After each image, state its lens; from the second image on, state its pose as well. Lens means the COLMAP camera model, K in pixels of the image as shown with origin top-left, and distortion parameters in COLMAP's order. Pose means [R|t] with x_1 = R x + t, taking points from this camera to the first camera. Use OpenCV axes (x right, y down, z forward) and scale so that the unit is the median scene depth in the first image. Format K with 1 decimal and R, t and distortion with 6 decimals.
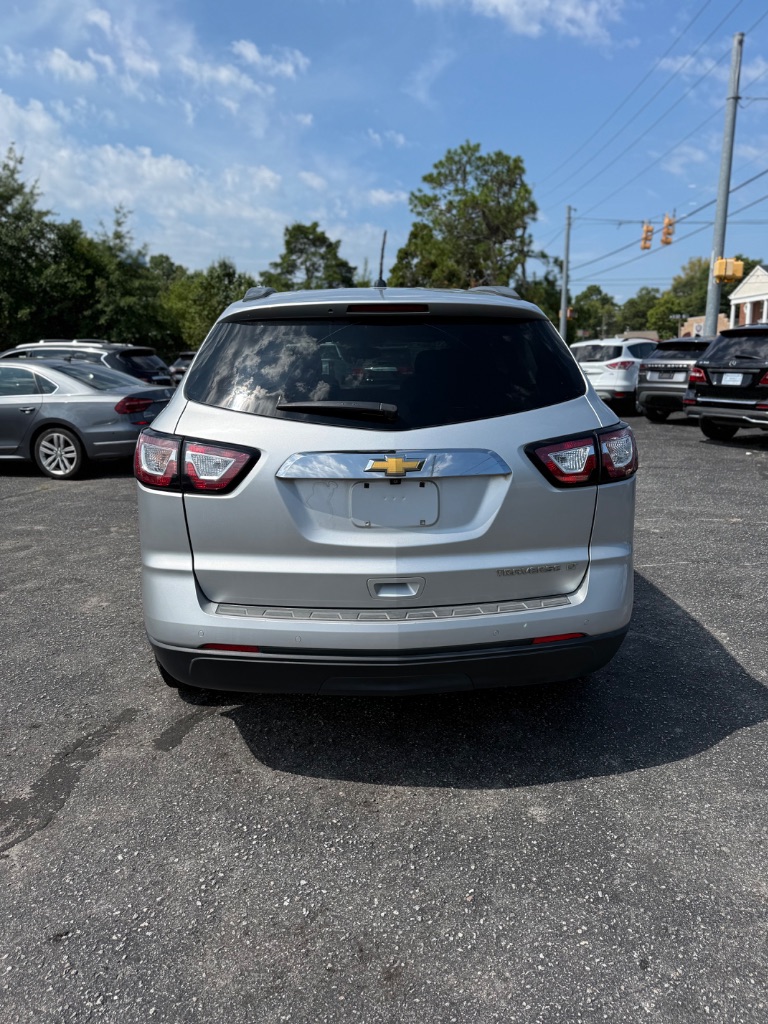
lens RADIAL K [[728.1, 0, 383.5], [0, 728.1, 517.2], [0, 0, 1]] dist [0.025985, -0.033514]
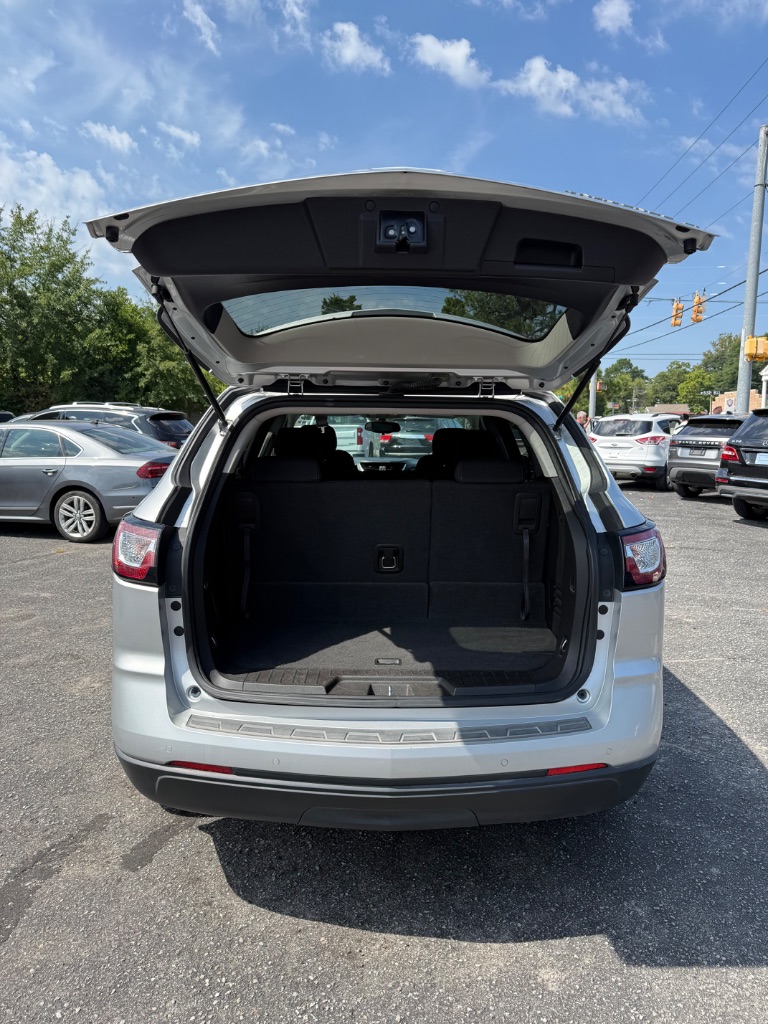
lens RADIAL K [[728.1, 0, 389.1], [0, 728.1, 509.4], [0, 0, 1]] dist [0.025985, -0.033514]
pose [[0.999048, 0.028757, -0.032798, 0.021557], [-0.031818, 0.994776, -0.096993, -0.029971], [0.029838, 0.097944, 0.994745, 0.054953]]
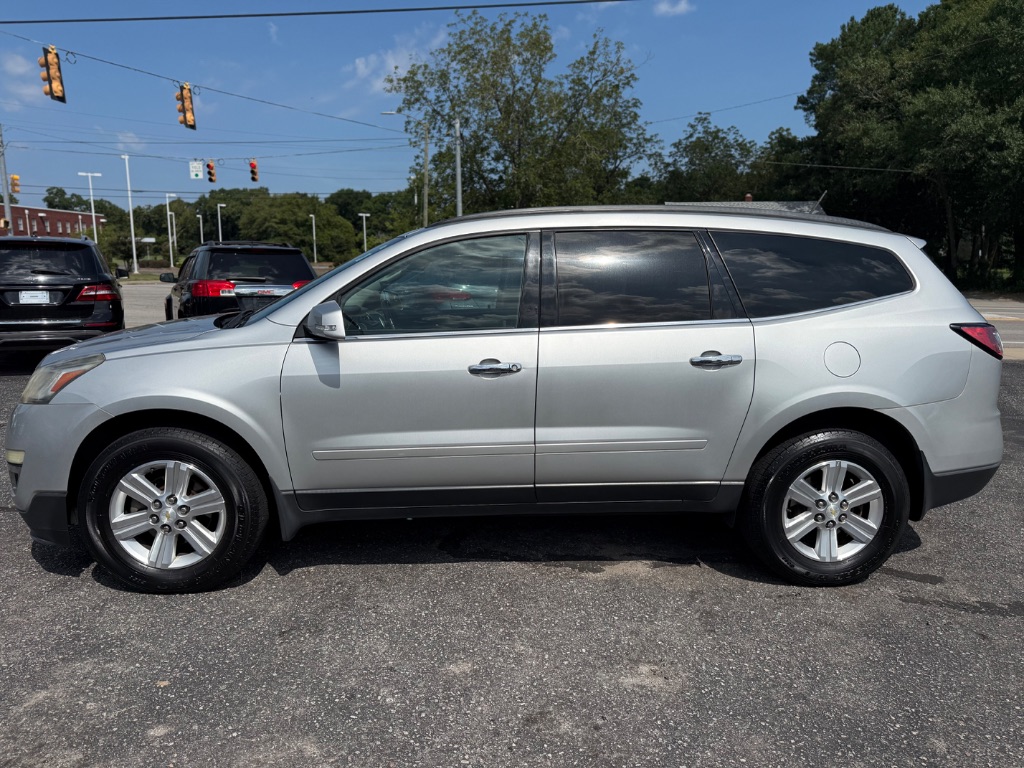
lens RADIAL K [[728.1, 0, 513.6], [0, 728.1, 383.3], [0, 0, 1]] dist [0.025985, -0.033514]
pose [[-0.030299, -0.142354, 0.989352, -1.046443], [0.208455, 0.967142, 0.145542, -0.246387], [-0.977563, 0.210645, 0.000371, 1.164973]]
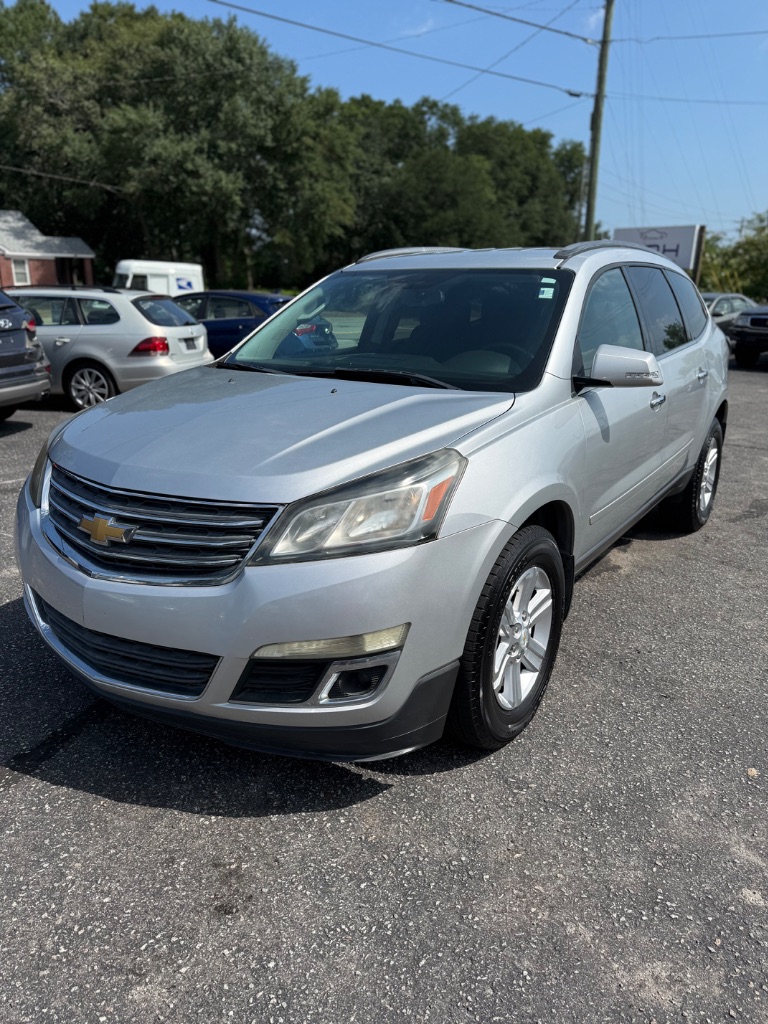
lens RADIAL K [[728.1, 0, 381.8], [0, 728.1, 511.5], [0, 0, 1]] dist [0.025985, -0.033514]
pose [[-0.804413, -0.165253, 0.570623, -0.985353], [0.130139, 0.888182, 0.440678, -0.270164], [-0.579640, 0.428748, -0.692959, 1.261467]]
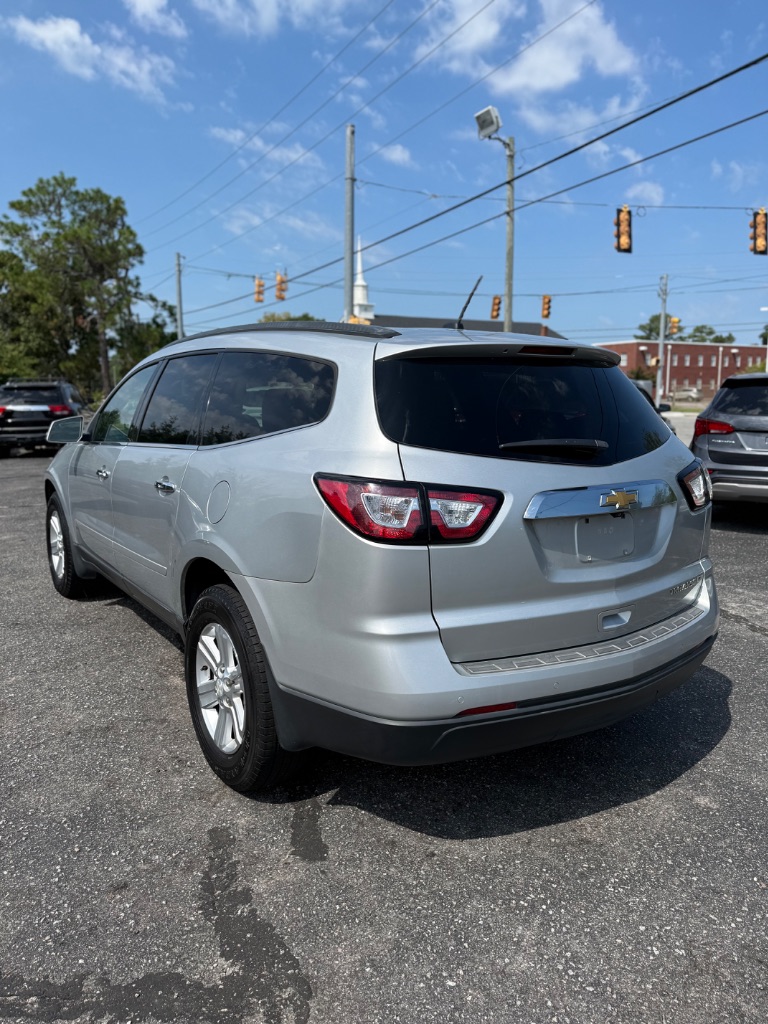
lens RADIAL K [[728.1, 0, 382.5], [0, 728.1, 509.0], [0, 0, 1]] dist [0.025985, -0.033514]
pose [[0.853840, -0.064244, 0.516556, -0.454064], [0.099391, 0.994218, -0.040637, -0.027222], [-0.510959, 0.086038, 0.855288, 0.151934]]
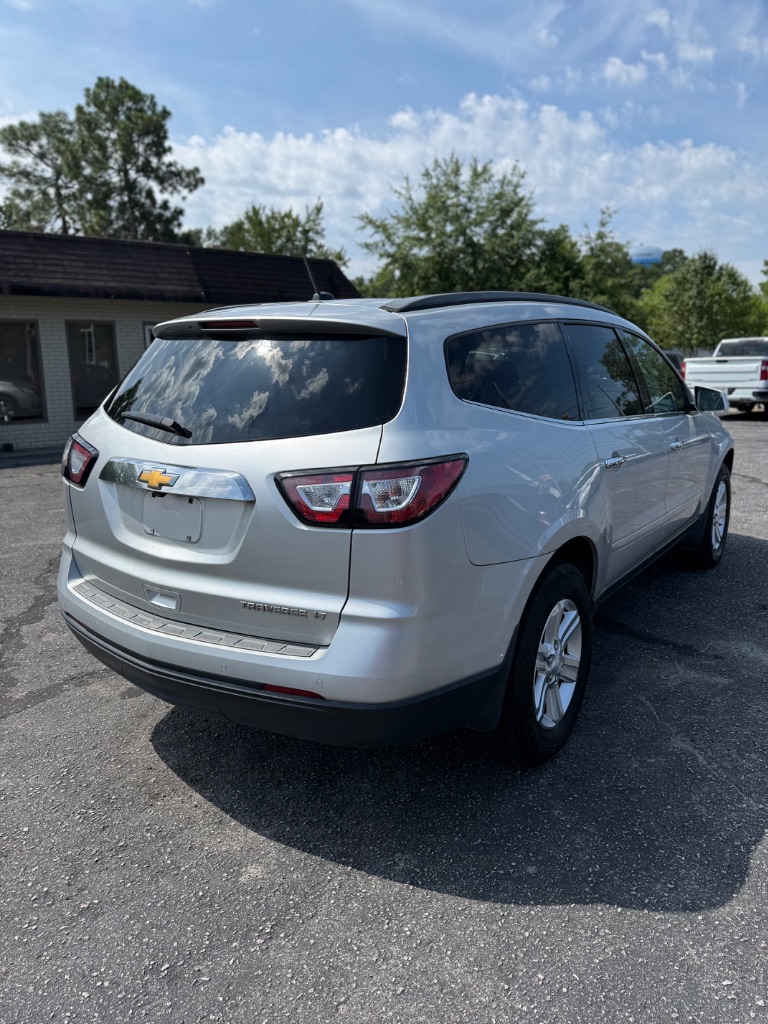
lens RADIAL K [[728.1, 0, 376.9], [0, 728.1, 507.8], [0, 0, 1]] dist [0.025985, -0.033514]
pose [[0.786334, 0.132235, -0.603484, 0.493301], [-0.137065, 0.989822, 0.038295, -0.062397], [0.602405, 0.052604, 0.796455, 0.202566]]
